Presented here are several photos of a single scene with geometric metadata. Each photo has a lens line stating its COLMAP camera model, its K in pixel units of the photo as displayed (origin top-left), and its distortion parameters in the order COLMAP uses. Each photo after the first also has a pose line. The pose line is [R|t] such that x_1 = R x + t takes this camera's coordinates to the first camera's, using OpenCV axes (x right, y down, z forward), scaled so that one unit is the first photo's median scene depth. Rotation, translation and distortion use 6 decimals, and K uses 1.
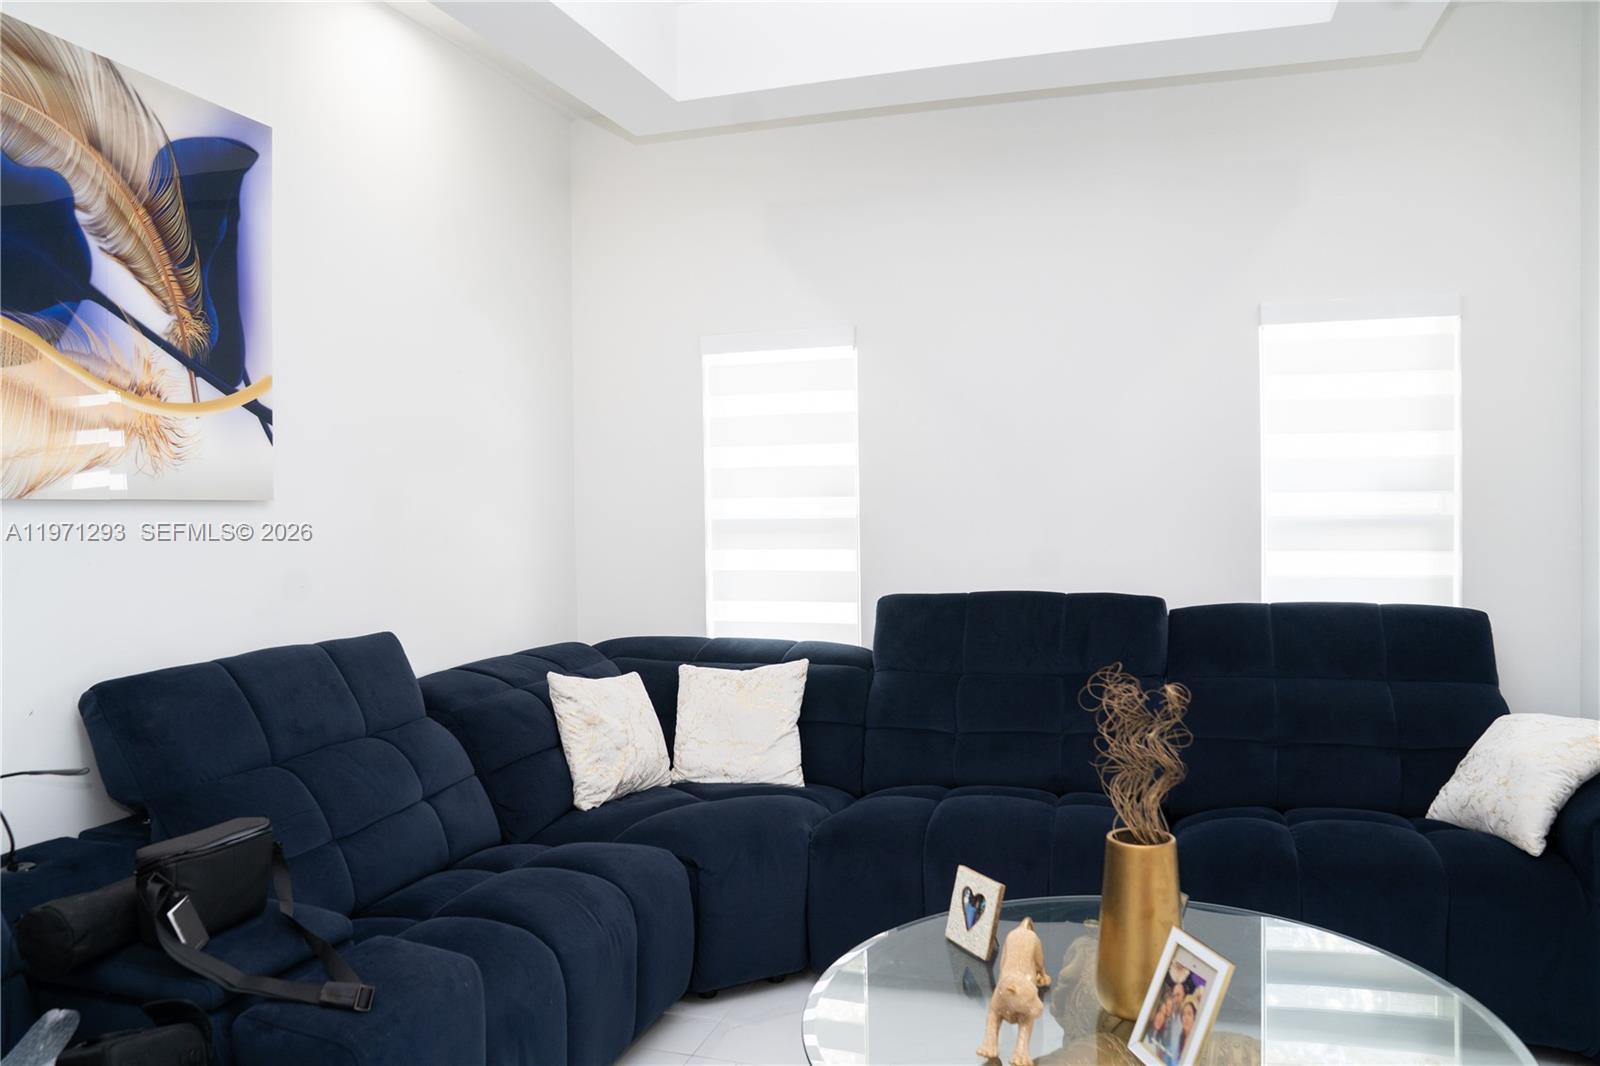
lens RADIAL K [[1127.5, 0, 793.4], [0, 1127.5, 539.2], [0, 0, 1]] dist [-0.119339, 0.079191]
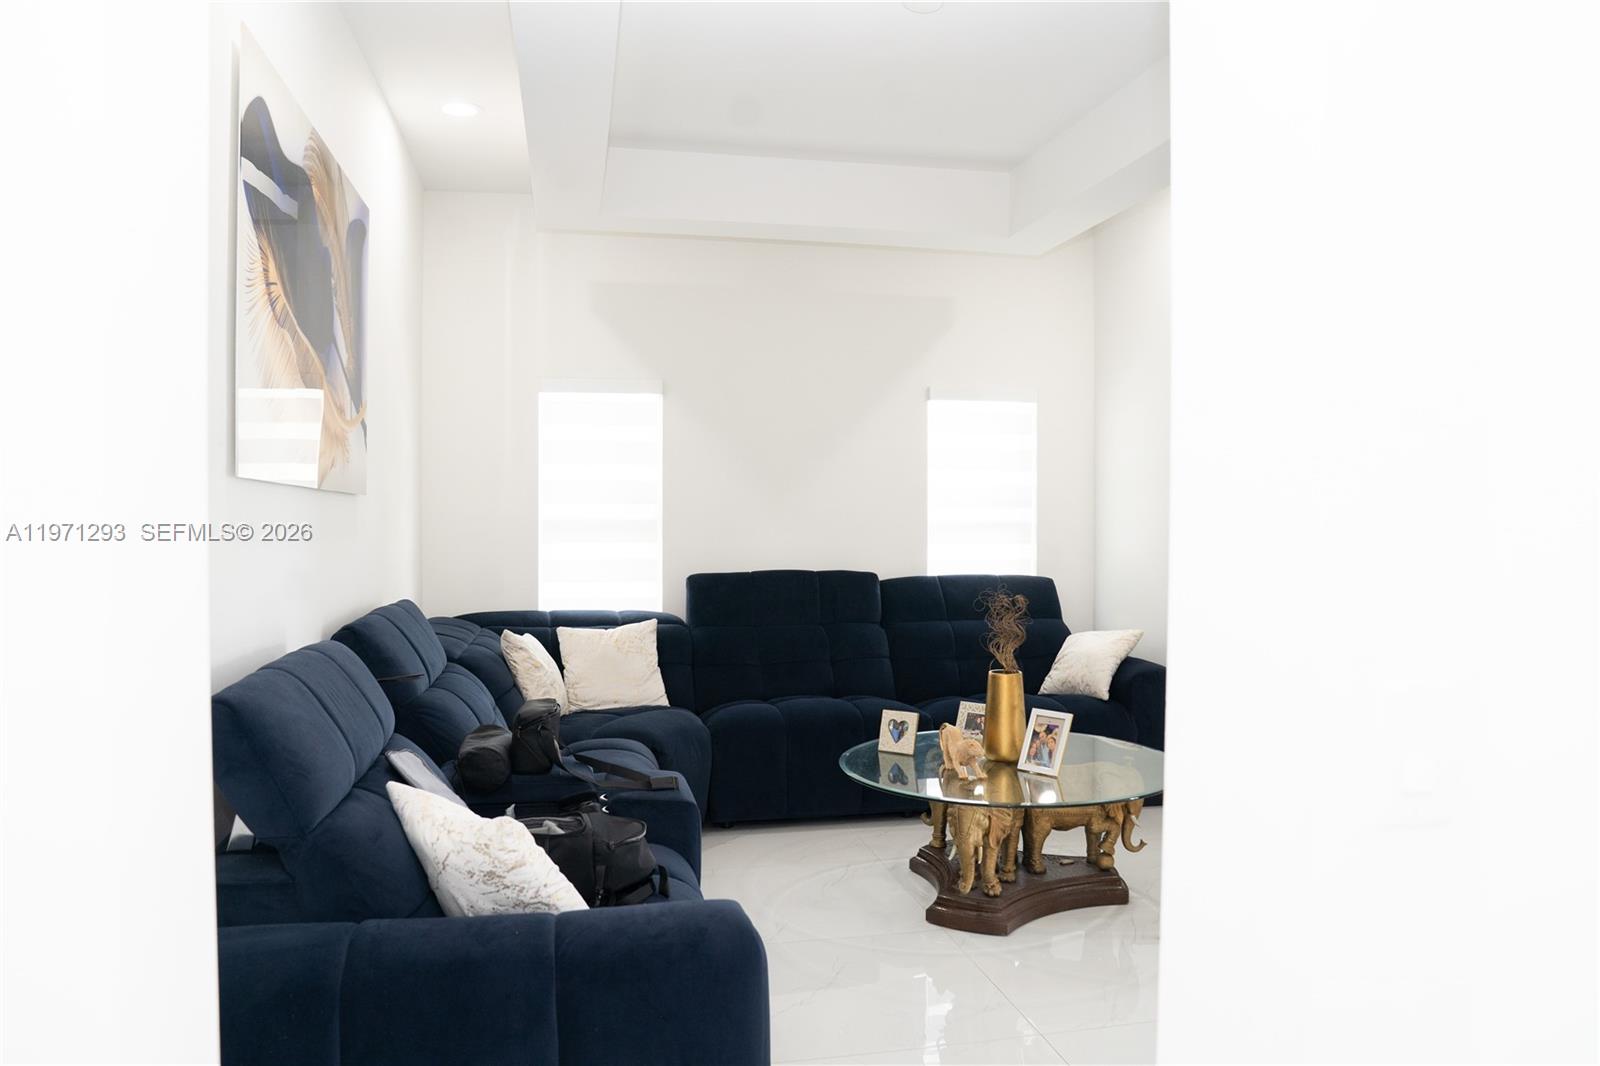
lens RADIAL K [[1127.5, 0, 808.8], [0, 1127.5, 526.7], [0, 0, 1]] dist [-0.119339, 0.079191]
pose [[0.867944, 0.011058, 0.496539, -0.551190], [0.002492, 0.999643, -0.026617, 0.031583], [-0.496656, 0.024340, 0.867606, -0.327072]]
